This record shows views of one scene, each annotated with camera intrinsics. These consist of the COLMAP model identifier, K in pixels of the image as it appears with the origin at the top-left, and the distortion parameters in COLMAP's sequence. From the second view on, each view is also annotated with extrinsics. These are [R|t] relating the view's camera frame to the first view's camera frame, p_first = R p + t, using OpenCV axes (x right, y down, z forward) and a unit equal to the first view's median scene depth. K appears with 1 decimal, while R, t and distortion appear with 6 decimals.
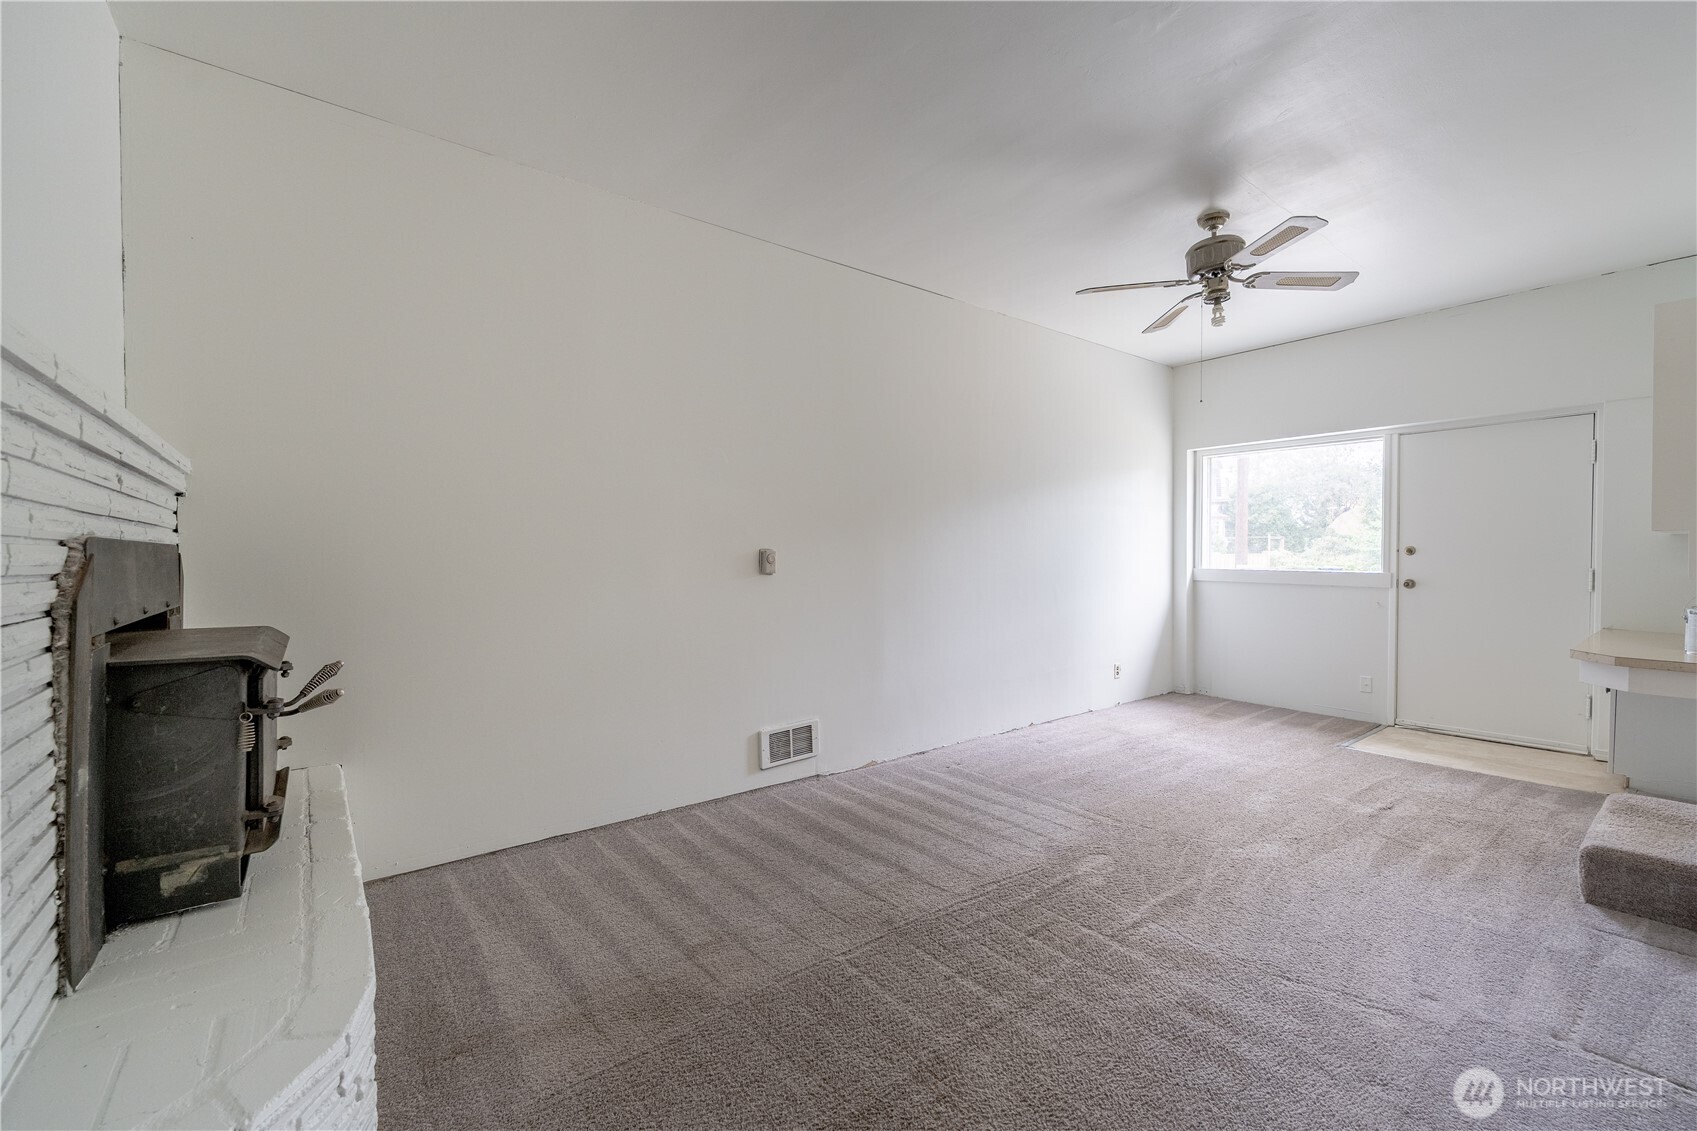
lens RADIAL K [[699.0, 0, 850.0], [0, 699.0, 557.0], [0, 0, 1]] dist [-0.002472, -0.000545]
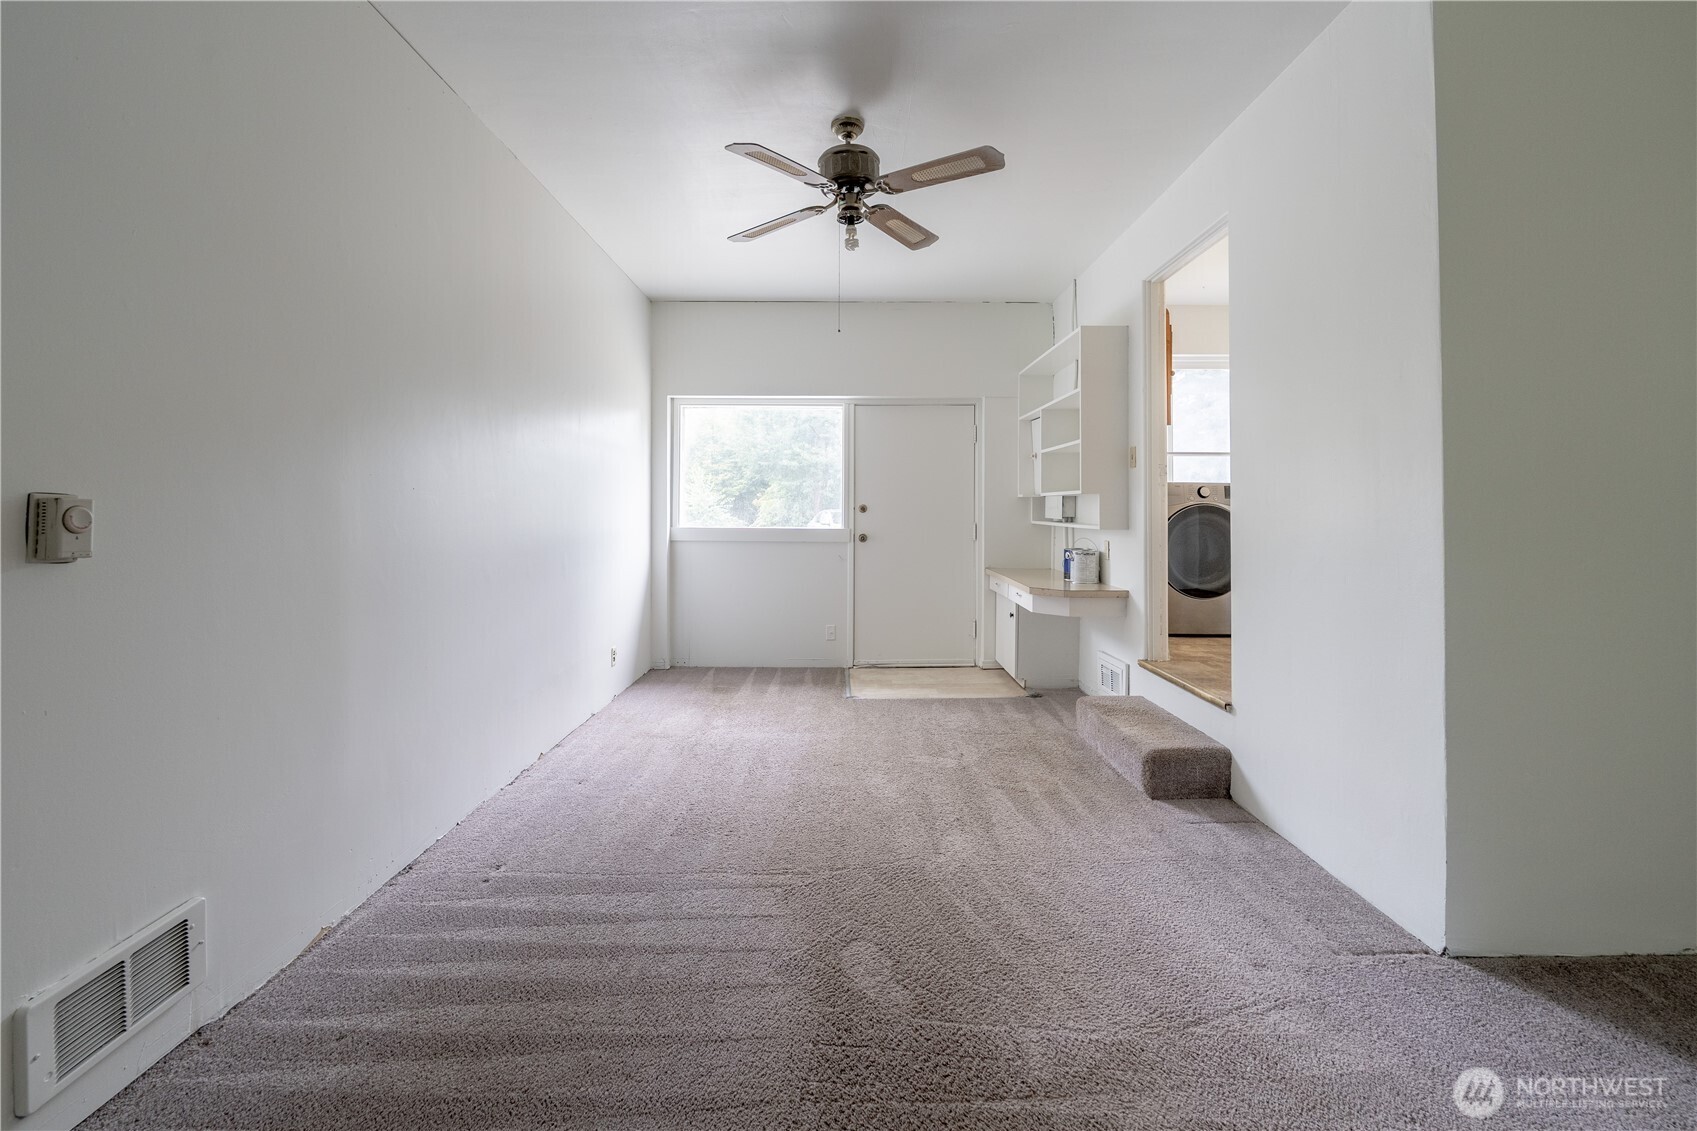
lens RADIAL K [[706.3, 0, 846.9], [0, 706.3, 496.0], [0, 0, 1]] dist [-0.001982, -0.000669]
pose [[0.604642, 0.019174, 0.796266, -0.162296], [0.003409, 0.999639, -0.026661, 0.001236], [-0.796490, 0.018835, 0.604358, 0.445530]]
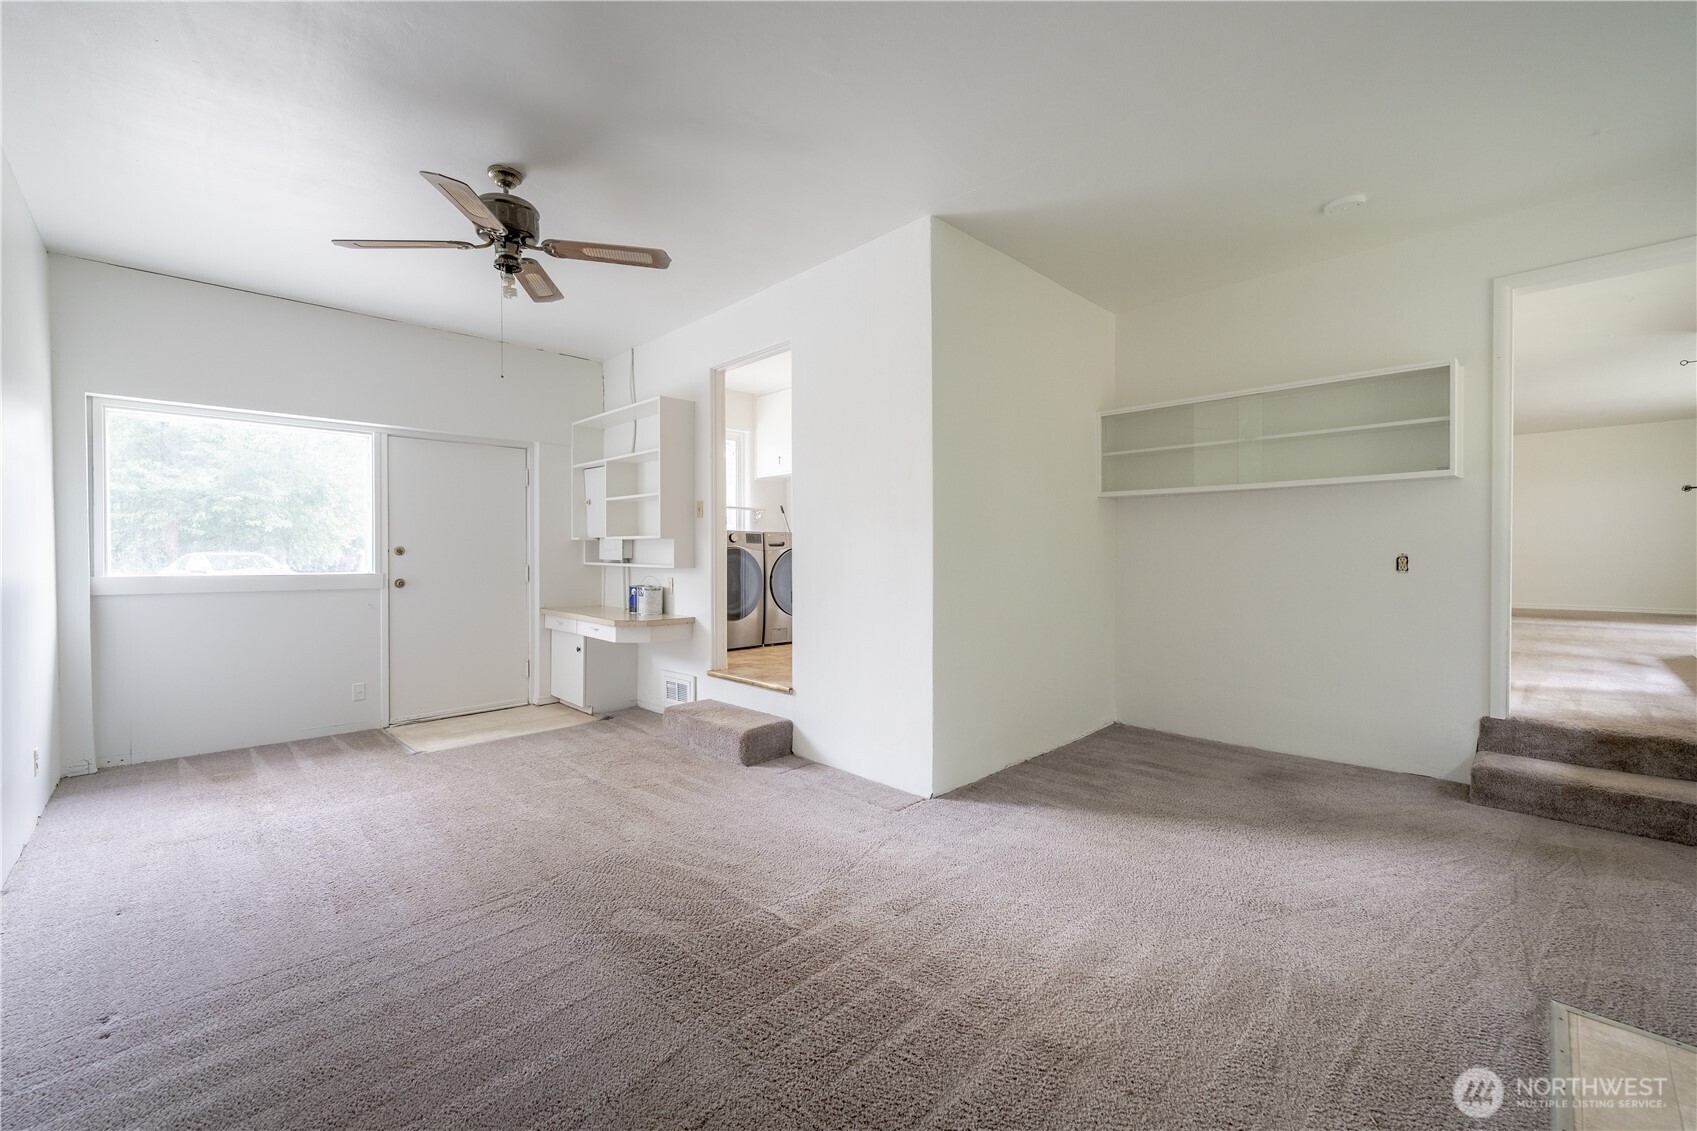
lens RADIAL K [[693.3, 0, 842.7], [0, 693.3, 557.2], [0, 0, 1]] dist [-0.001726, -0.000327]
pose [[-0.120307, -0.004762, 0.992725, -0.379174], [0.008780, 0.999944, 0.005861, -0.000167], [-0.992698, 0.009421, -0.120259, 0.642239]]
